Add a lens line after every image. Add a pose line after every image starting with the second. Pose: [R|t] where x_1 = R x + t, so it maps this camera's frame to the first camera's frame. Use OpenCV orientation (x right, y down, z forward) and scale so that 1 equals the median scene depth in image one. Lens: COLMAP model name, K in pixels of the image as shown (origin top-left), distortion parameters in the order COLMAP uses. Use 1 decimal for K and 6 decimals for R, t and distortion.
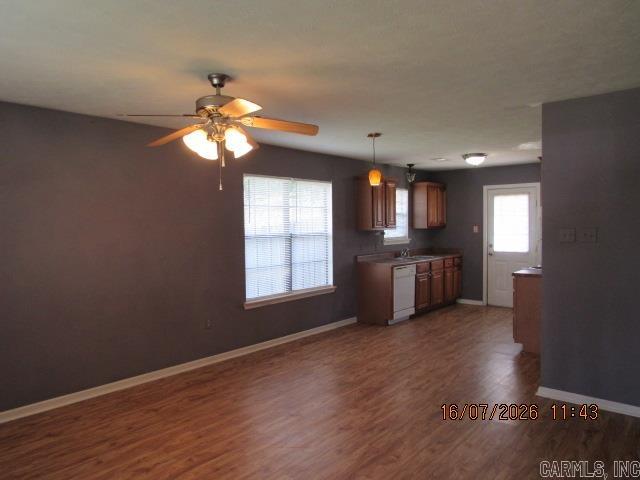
lens RADIAL K [[459.1, 0, 317.2], [0, 459.1, 239.7], [0, 0, 1]] dist [-0.028174, 0.003691]
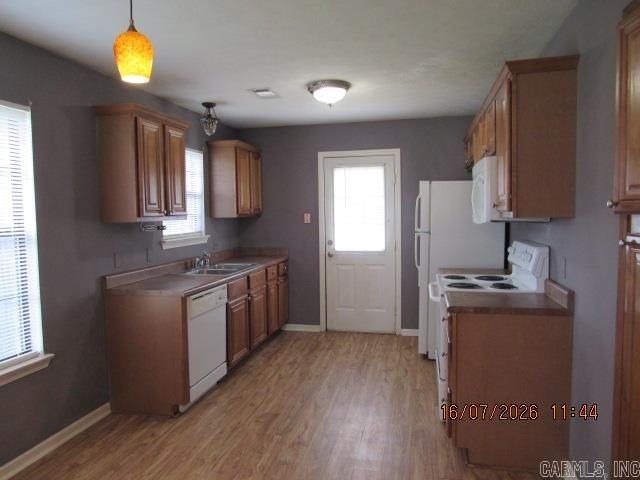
lens RADIAL K [[459.1, 0, 317.2], [0, 459.1, 239.7], [0, 0, 1]] dist [-0.028174, 0.003691]
pose [[0.890273, -0.032408, 0.454273, 0.060994], [0.024207, 0.999422, 0.023858, -0.007784], [-0.454784, -0.010244, 0.890543, 0.432051]]
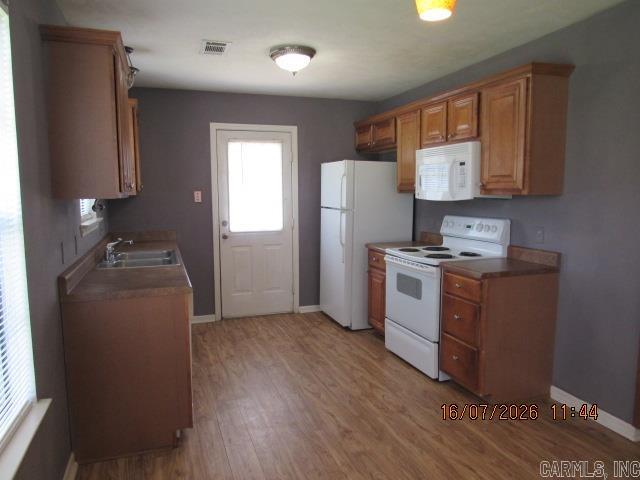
lens RADIAL K [[459.1, 0, 317.2], [0, 459.1, 239.7], [0, 0, 1]] dist [-0.028174, 0.003691]
pose [[0.508604, -0.085883, 0.856707, -0.090394], [0.031624, 0.996205, 0.081093, -0.011210], [-0.860420, -0.014152, 0.509390, 0.609001]]
